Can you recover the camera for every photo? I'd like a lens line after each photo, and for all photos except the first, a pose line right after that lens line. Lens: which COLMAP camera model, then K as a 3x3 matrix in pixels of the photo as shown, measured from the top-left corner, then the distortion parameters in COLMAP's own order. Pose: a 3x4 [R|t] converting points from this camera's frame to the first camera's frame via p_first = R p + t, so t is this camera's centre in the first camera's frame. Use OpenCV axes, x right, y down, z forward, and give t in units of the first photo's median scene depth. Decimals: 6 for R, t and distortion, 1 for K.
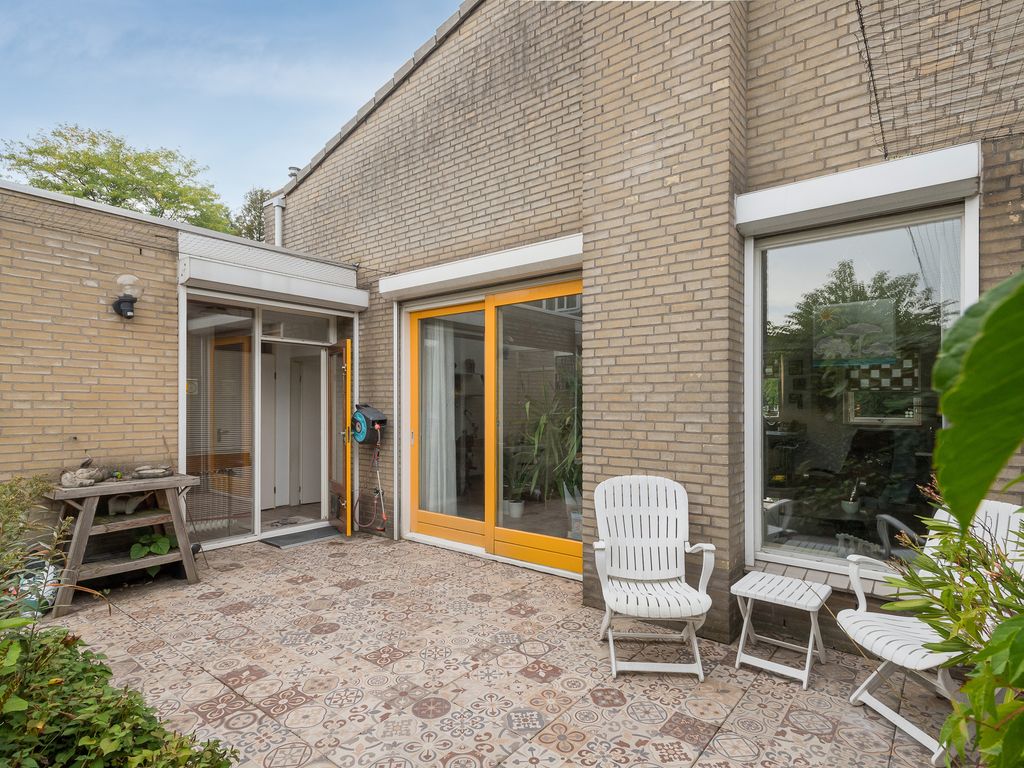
lens RADIAL K [[544.9, 0, 509.6], [0, 544.9, 403.4], [0, 0, 1]] dist [0.016151, 0.000023]
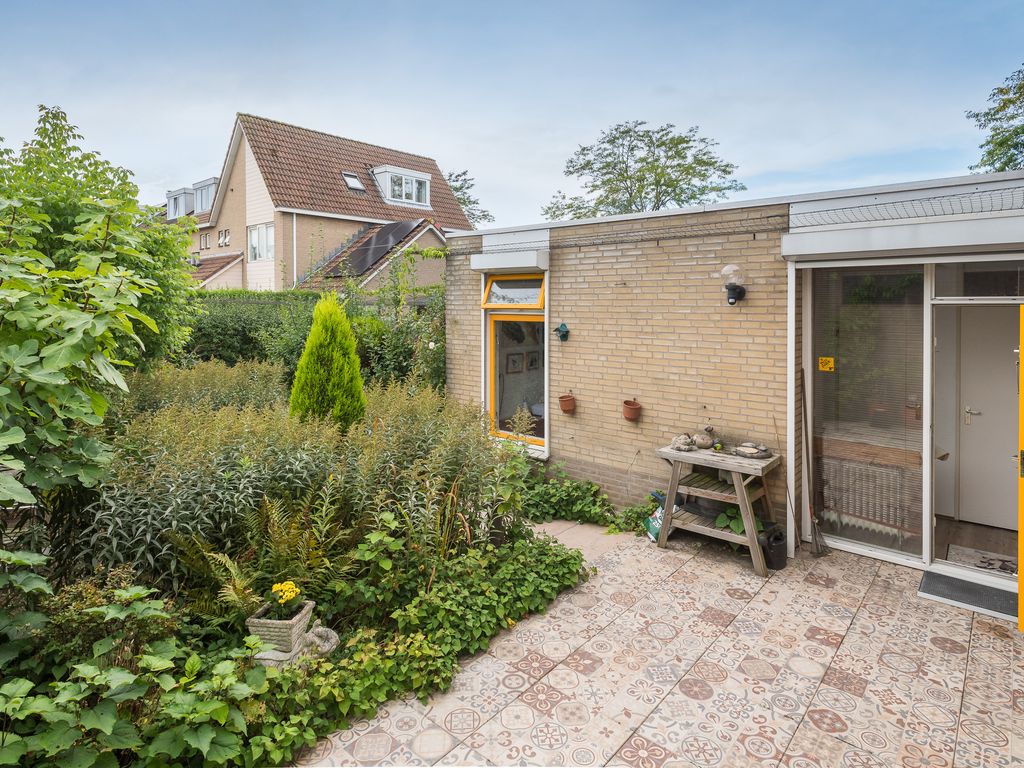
lens RADIAL K [[579.5, 0, 509.3], [0, 579.5, 309.4], [0, 0, 1]] dist [0.001978, -0.000413]
pose [[-0.034454, 0.010195, -0.999354, 0.530459], [0.005684, 0.999934, 0.010005, -0.180123], [0.999390, -0.005336, -0.034510, 0.678389]]
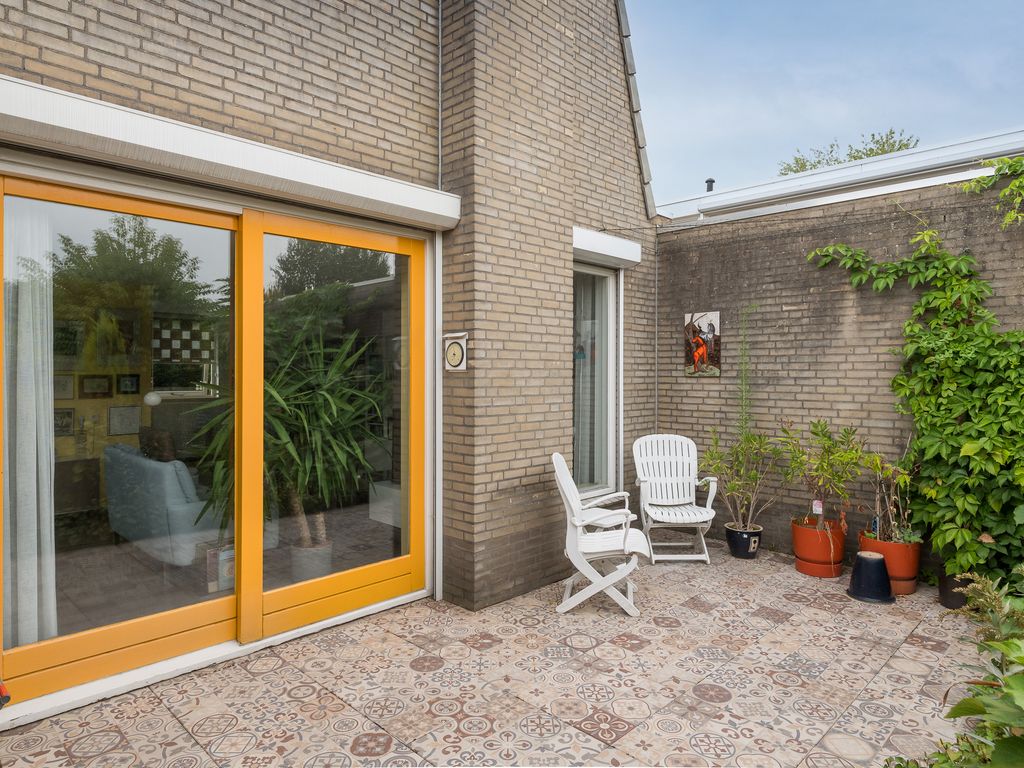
lens RADIAL K [[632.8, 0, 511.8], [0, 632.8, 370.9], [0, 0, 1]] dist [0.010300, -0.001556]
pose [[0.094826, -0.001423, 0.995493, -0.920778], [-0.002897, 0.999994, 0.001706, -0.032561], [-0.995490, -0.003045, 0.094821, 0.854018]]
